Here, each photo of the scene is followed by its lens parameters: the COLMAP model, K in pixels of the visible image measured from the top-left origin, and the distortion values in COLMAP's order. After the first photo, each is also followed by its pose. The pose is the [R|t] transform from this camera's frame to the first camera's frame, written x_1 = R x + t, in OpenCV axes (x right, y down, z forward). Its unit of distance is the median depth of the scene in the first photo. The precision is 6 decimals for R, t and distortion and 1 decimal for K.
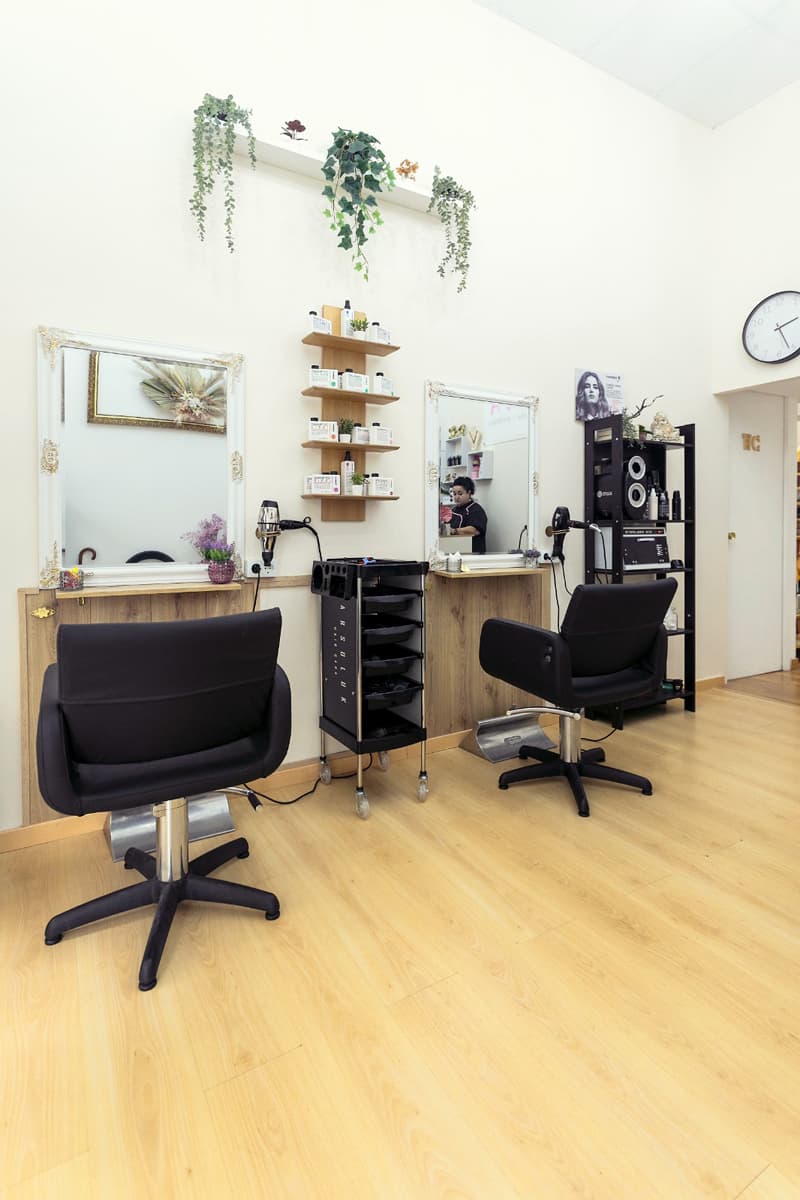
lens RADIAL K [[611.9, 0, 366.5], [0, 611.9, 544.5], [0, 0, 1]] dist [0.000513, -0.000024]
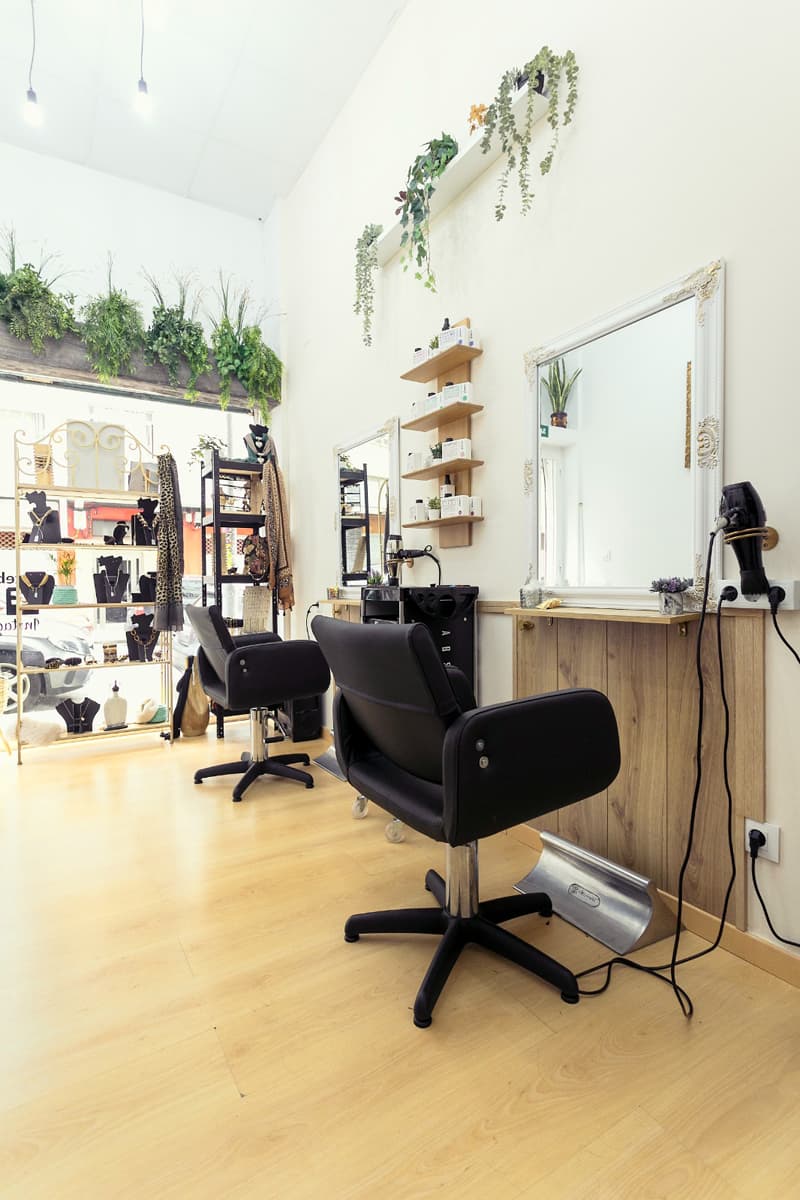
lens RADIAL K [[595.3, 0, 400.0], [0, 595.3, 600.0], [0, 0, 1]] dist [-0.002020, -0.000039]
pose [[0.018342, 0.030633, -0.999362, 0.942529], [-0.010910, 0.999477, 0.030436, 0.018384], [0.999772, 0.010345, 0.018667, 0.937645]]
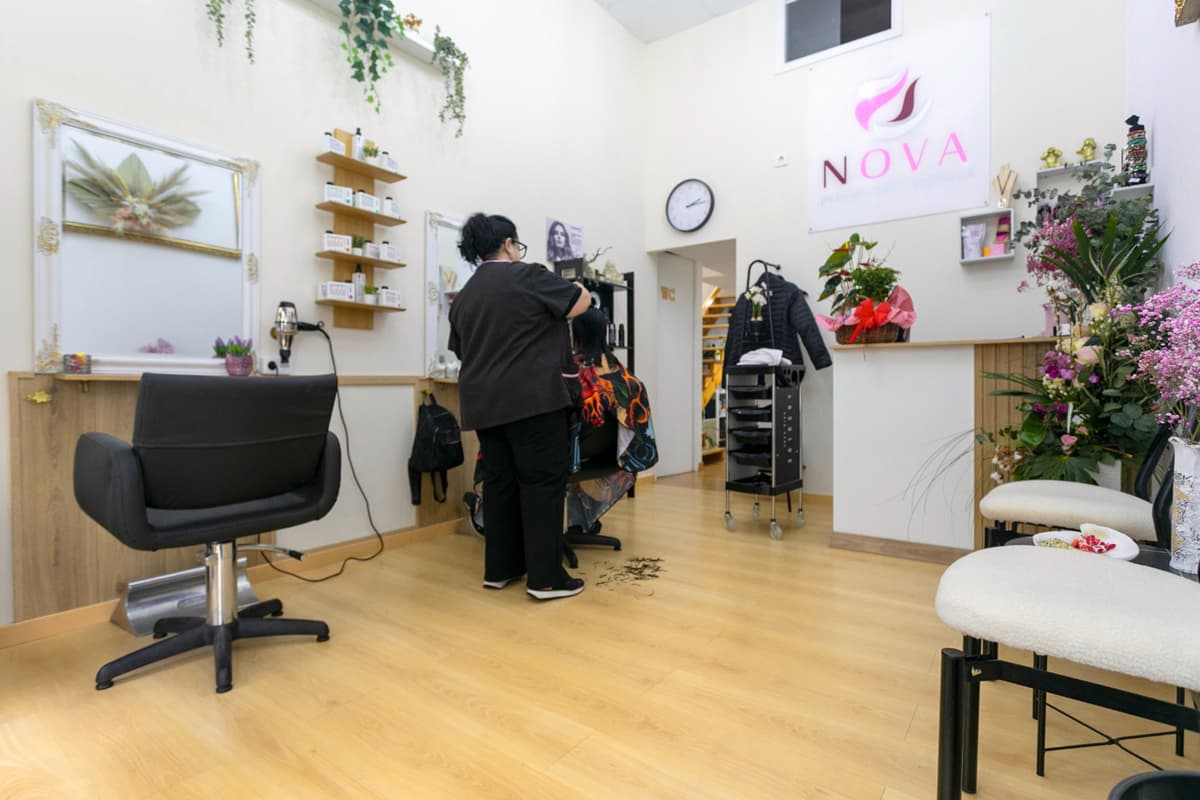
lens RADIAL K [[595.3, 0, 600.0], [0, 595.3, 400.0], [0, 0, 1]] dist [-0.002020, -0.000039]
pose [[0.906437, -0.011293, 0.422189, -0.095227], [0.004519, 0.999845, 0.017042, 0.079472], [-0.422316, -0.013539, 0.906347, -0.172050]]
